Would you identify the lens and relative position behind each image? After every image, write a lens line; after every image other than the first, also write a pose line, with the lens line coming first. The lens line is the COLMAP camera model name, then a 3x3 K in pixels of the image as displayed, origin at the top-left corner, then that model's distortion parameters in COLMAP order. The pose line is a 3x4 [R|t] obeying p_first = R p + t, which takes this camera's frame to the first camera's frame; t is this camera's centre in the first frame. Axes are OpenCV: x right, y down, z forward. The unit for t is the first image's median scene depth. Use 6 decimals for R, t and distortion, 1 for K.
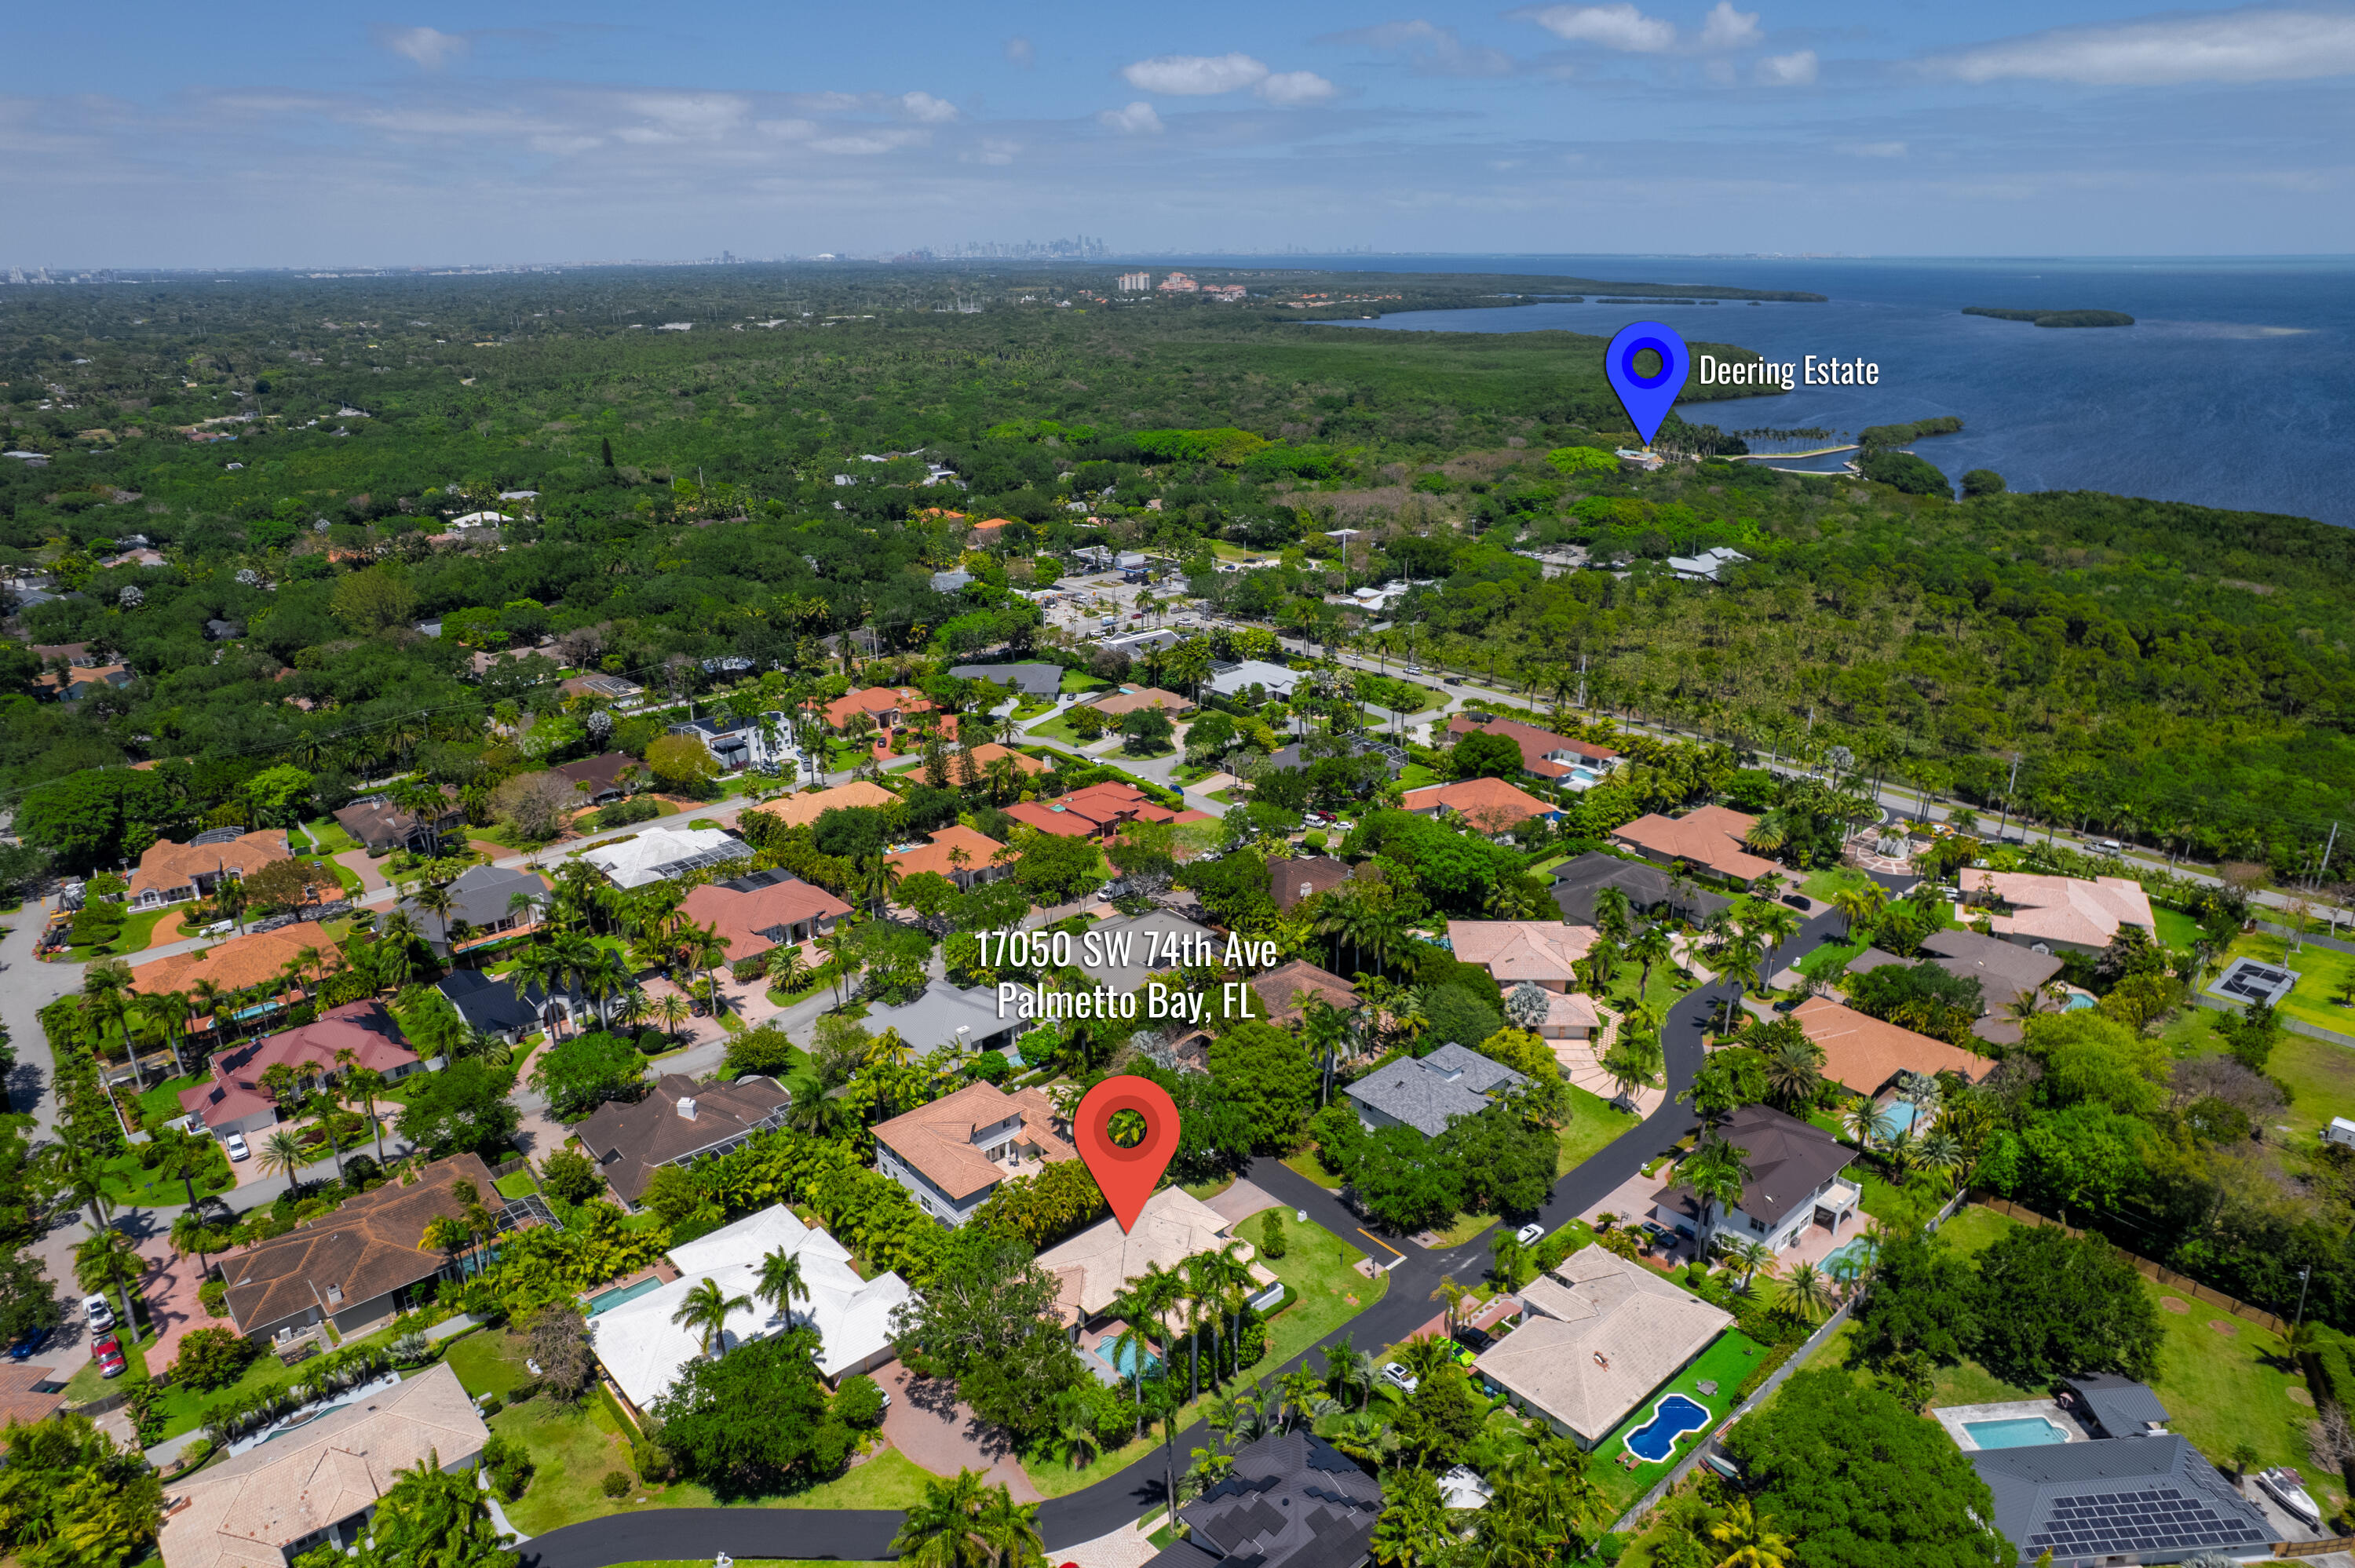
lens RADIAL K [[1495.4, 0, 1177.5], [0, 1495.4, 784.0], [0, 0, 1]] dist [-0.074257, 0.064908]
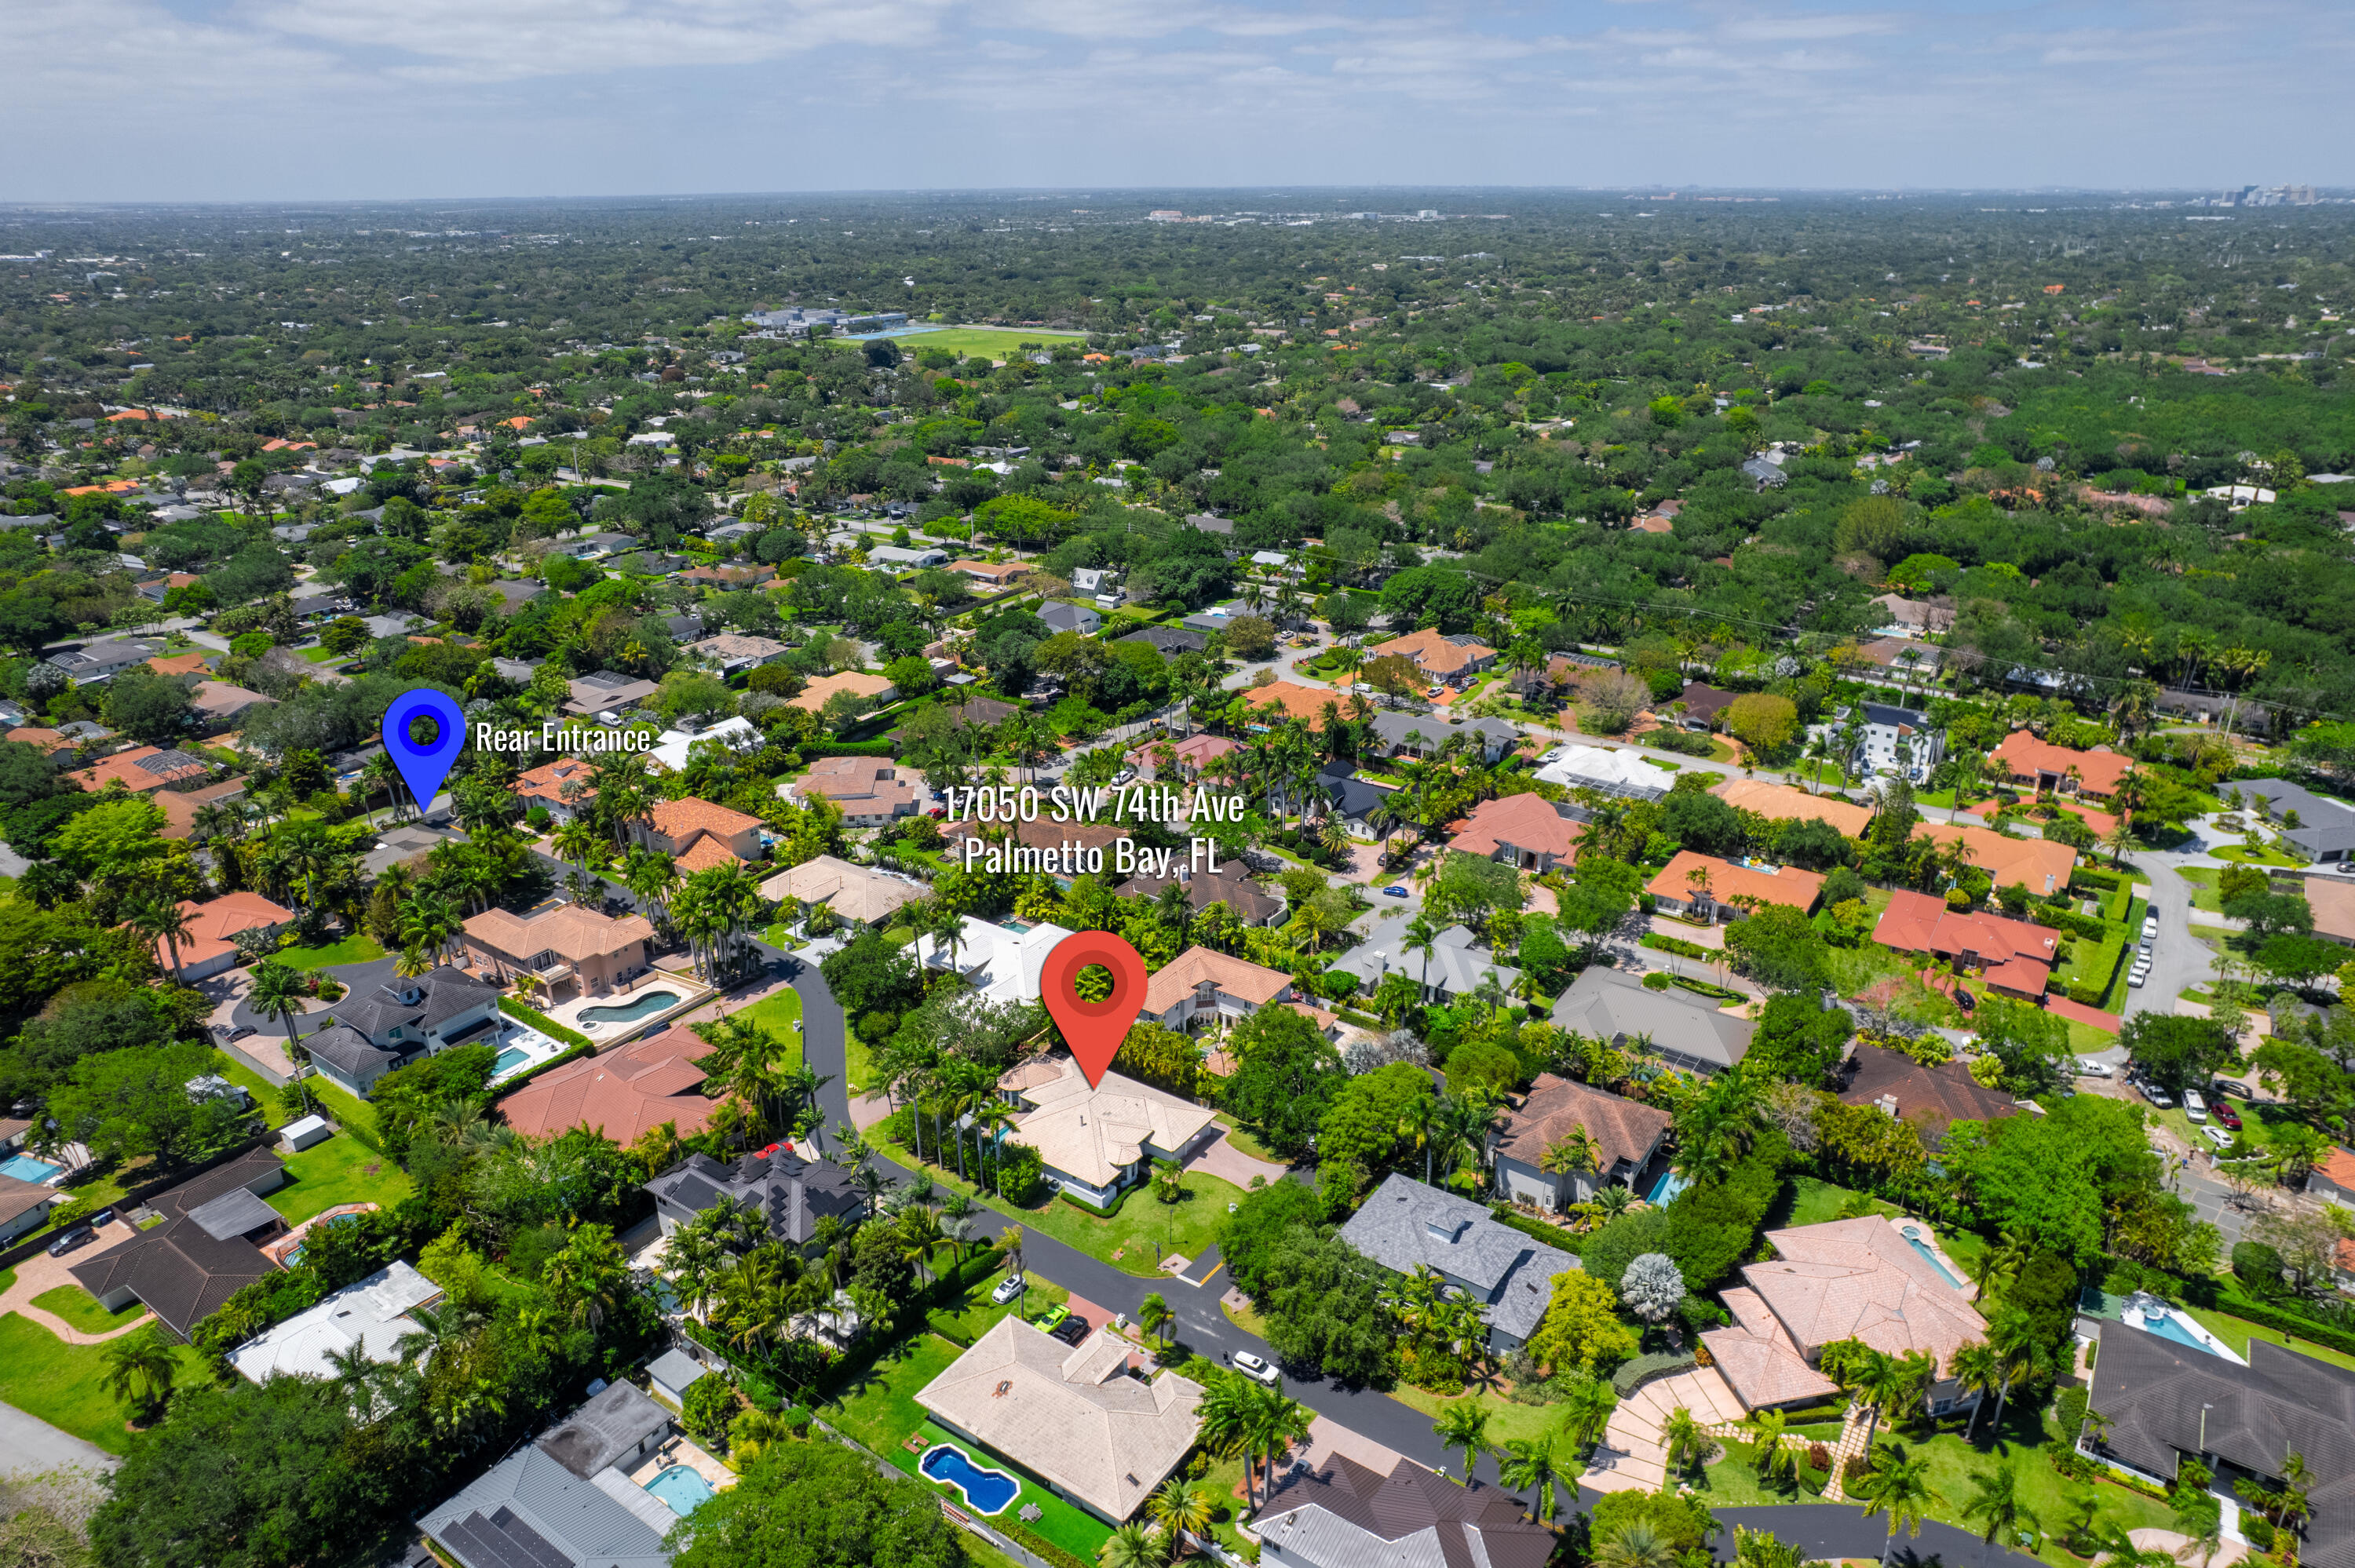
lens RADIAL K [[1495.4, 0, 1177.5], [0, 1495.4, 784.0], [0, 0, 1]] dist [-0.074257, 0.064908]
pose [[0.235009, 0.373759, -0.897260, 0.568114], [-0.328151, 0.899423, 0.288712, -0.159215], [0.914925, 0.226587, 0.334022, 0.372383]]
